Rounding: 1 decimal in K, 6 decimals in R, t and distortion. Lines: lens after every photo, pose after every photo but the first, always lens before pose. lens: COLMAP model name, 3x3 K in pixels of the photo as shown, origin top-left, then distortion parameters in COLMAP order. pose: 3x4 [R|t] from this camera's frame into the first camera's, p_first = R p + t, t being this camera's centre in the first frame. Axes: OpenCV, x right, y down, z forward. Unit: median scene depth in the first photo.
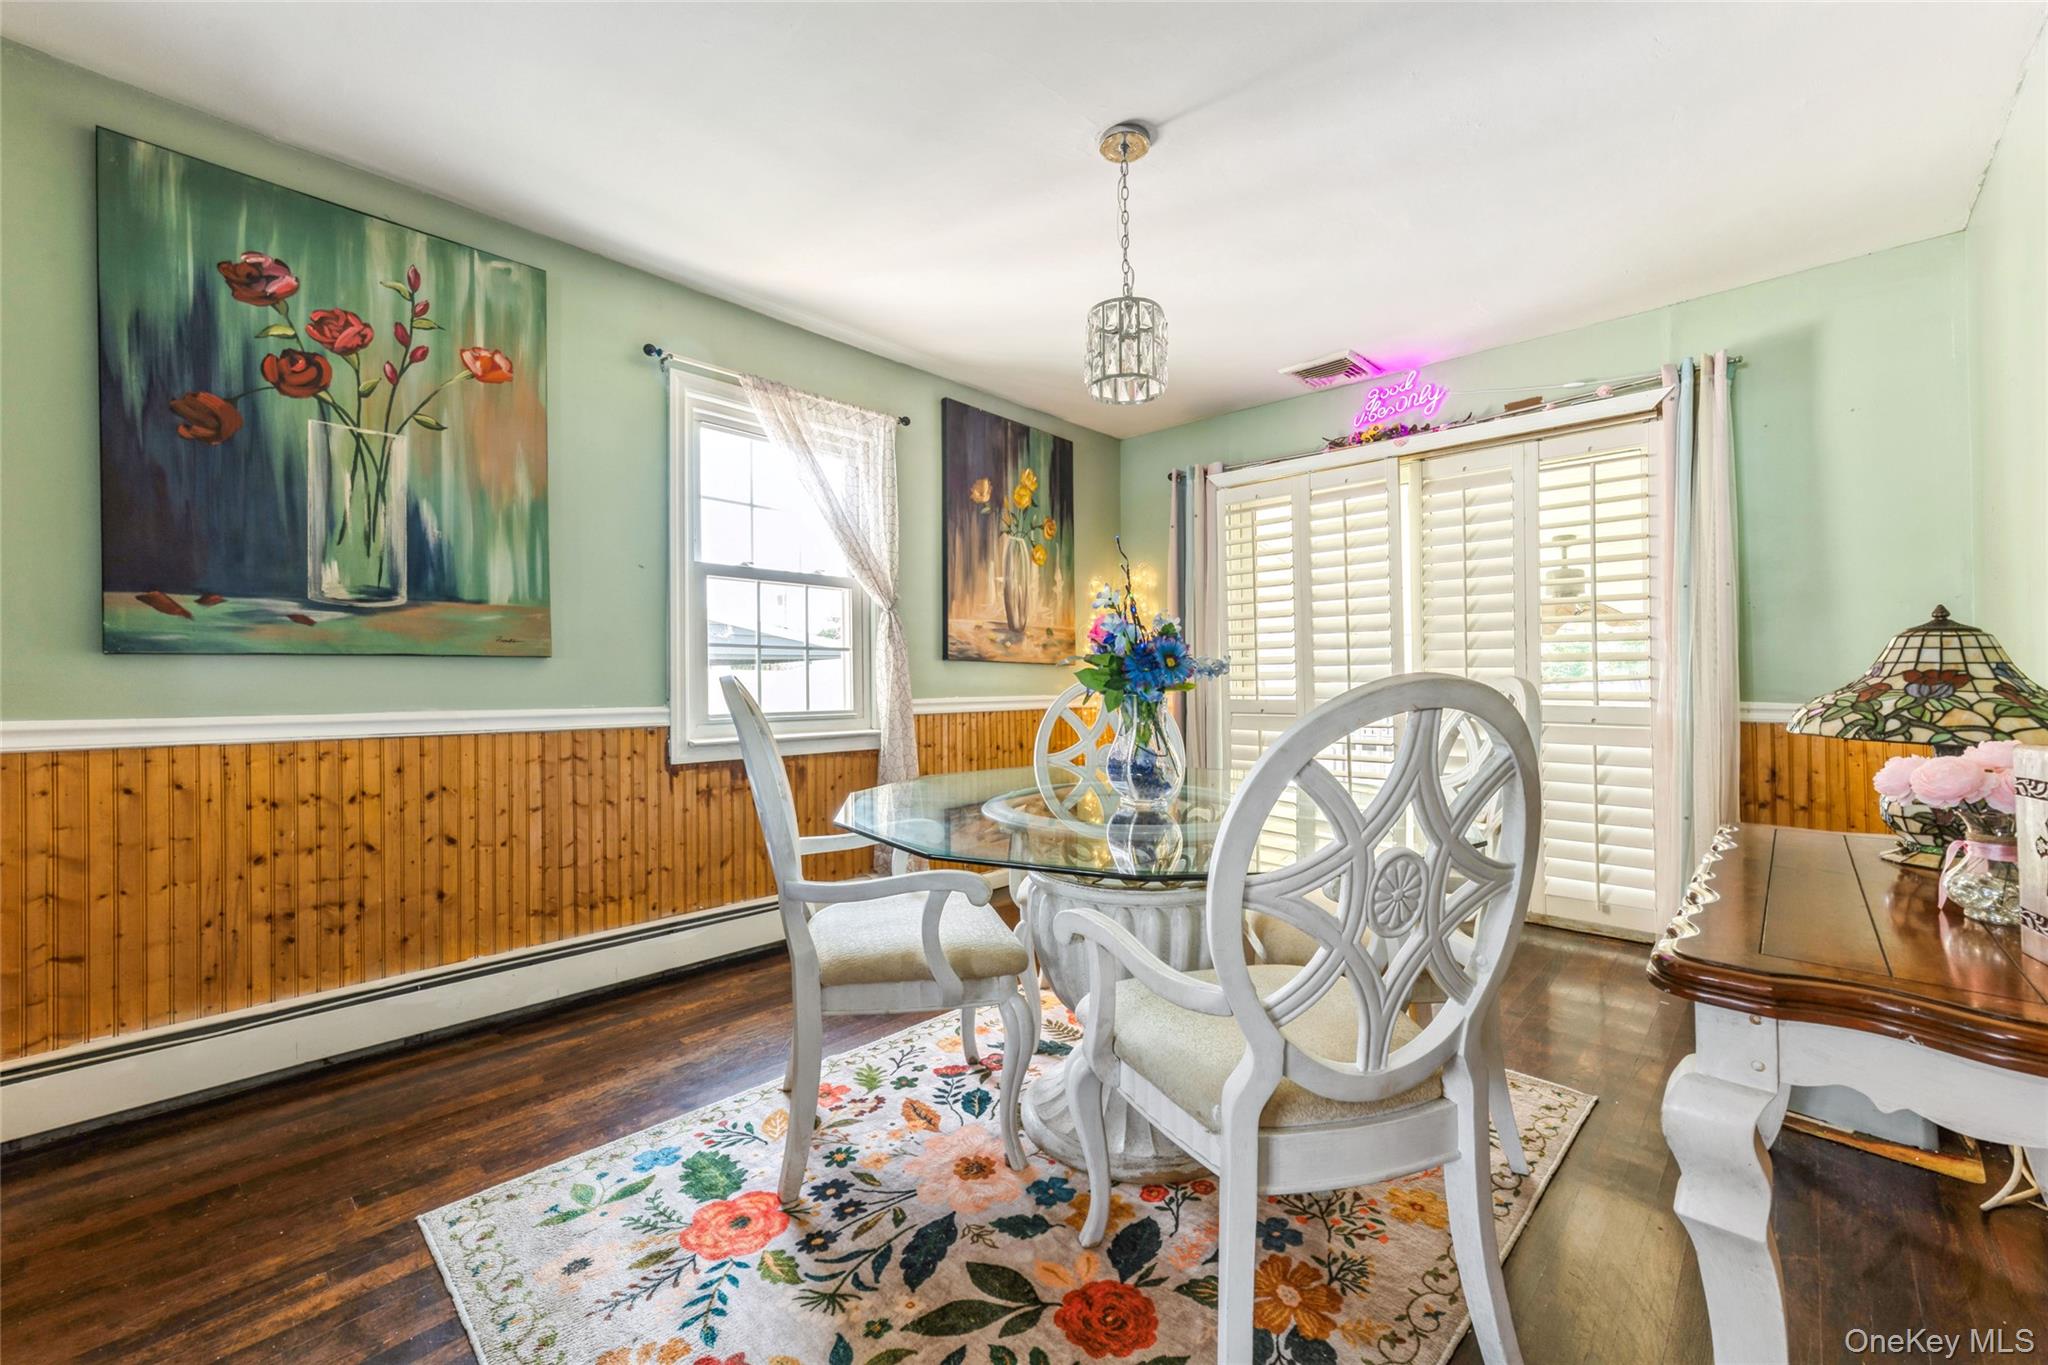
lens RADIAL K [[805.0, 0, 1021.9], [0, 805.0, 677.9], [0, 0, 1]] dist [0.002148, 0.000272]
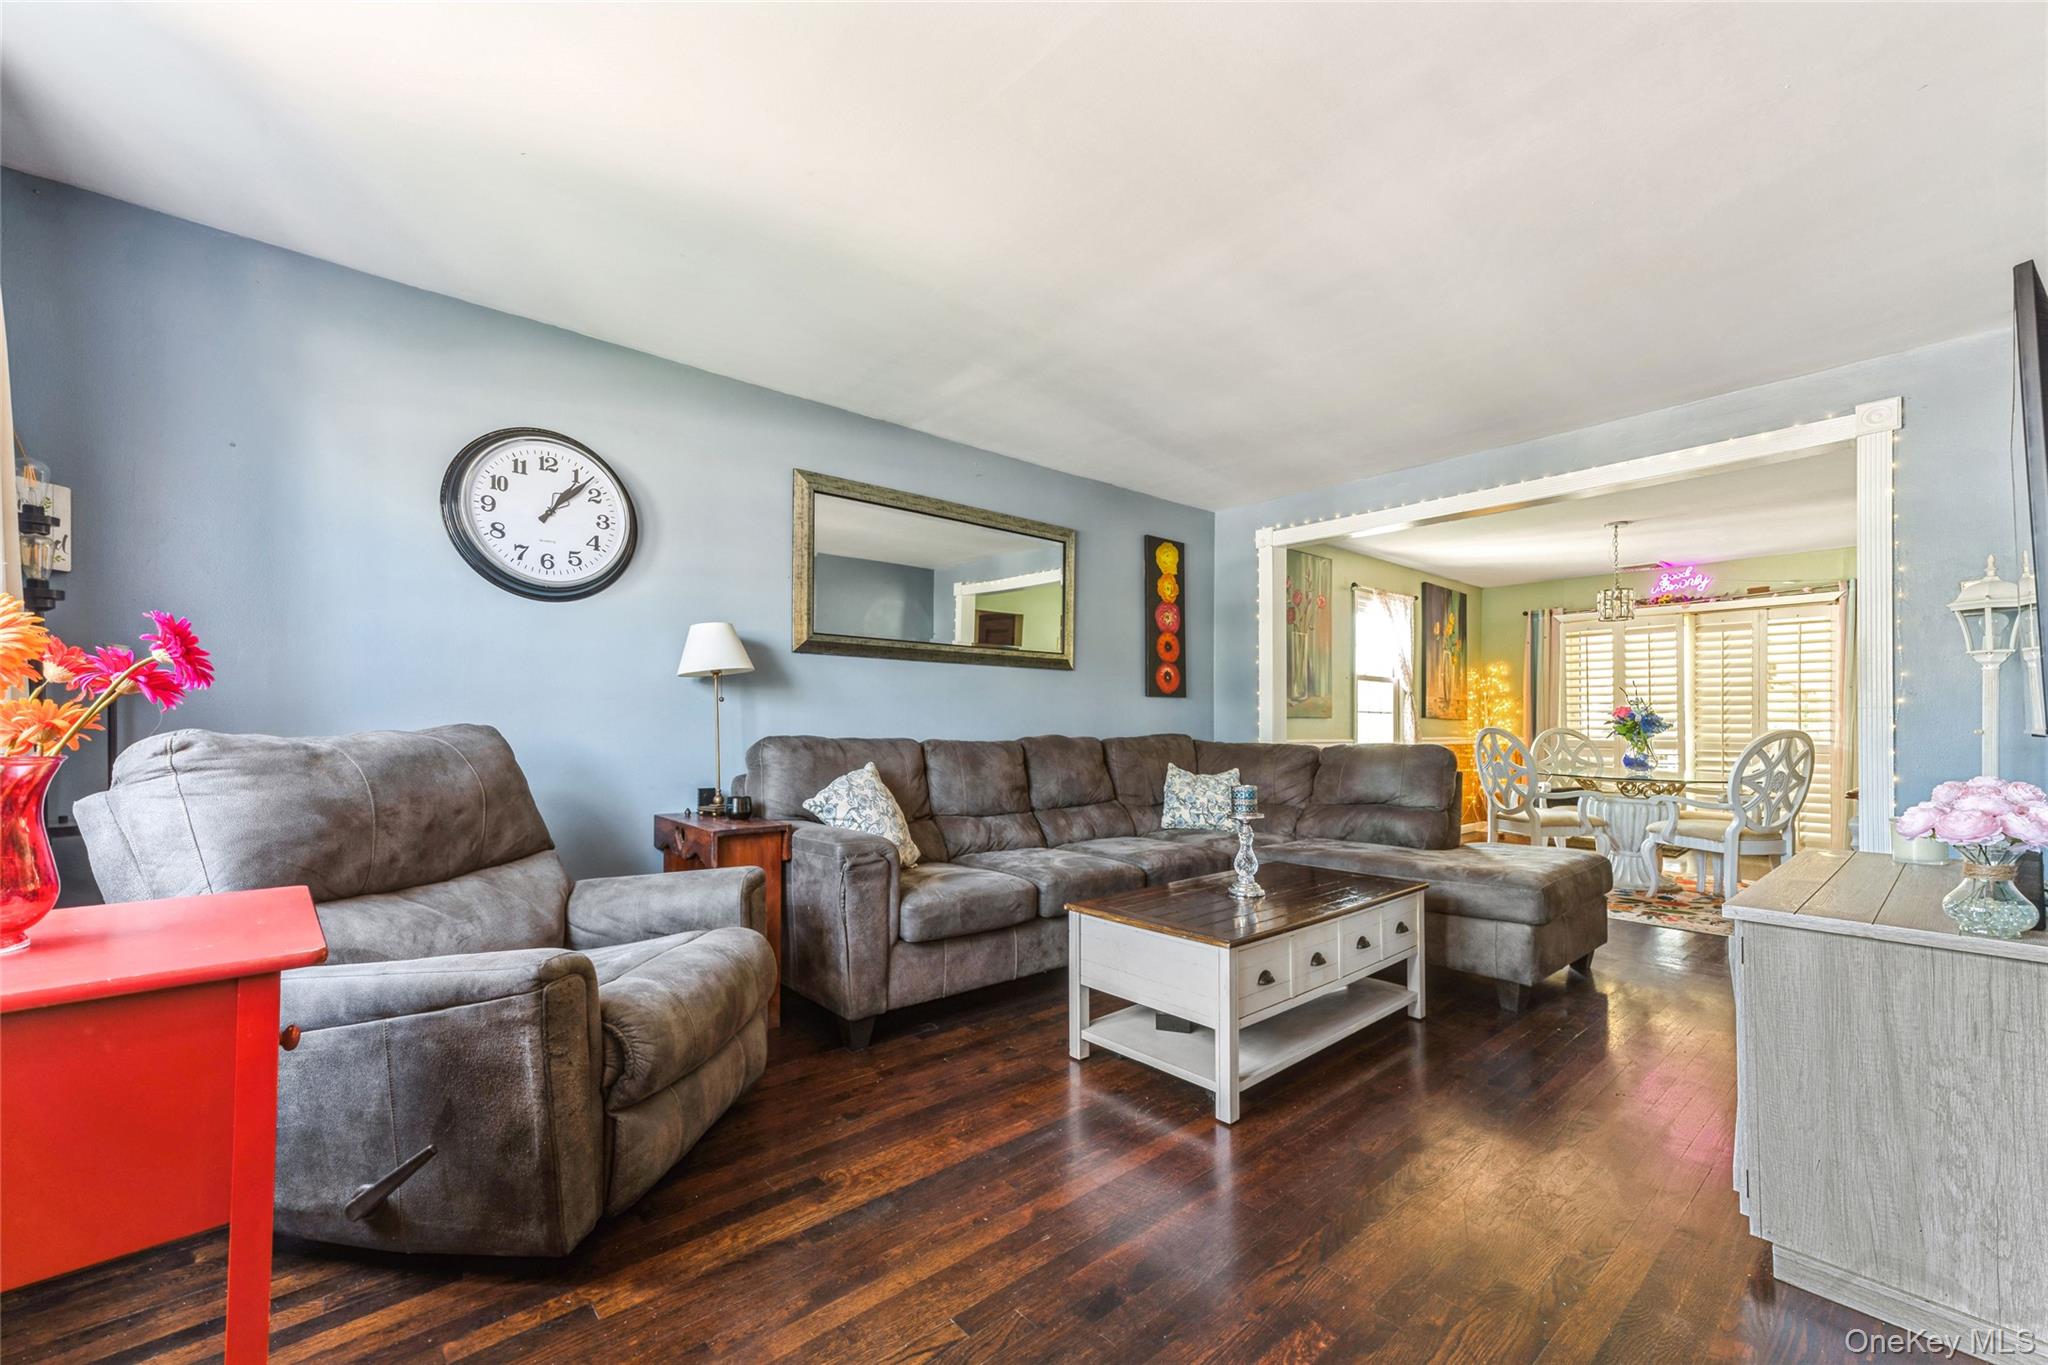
lens RADIAL K [[805.0, 0, 1008.7], [0, 805.0, 724.6], [0, 0, 1]] dist [0.002148, 0.000272]
pose [[0.993999, 0.008208, -0.109077, -0.985986], [-0.007904, 0.999964, 0.003219, -0.004554], [0.109100, -0.002338, 0.994028, -1.164161]]
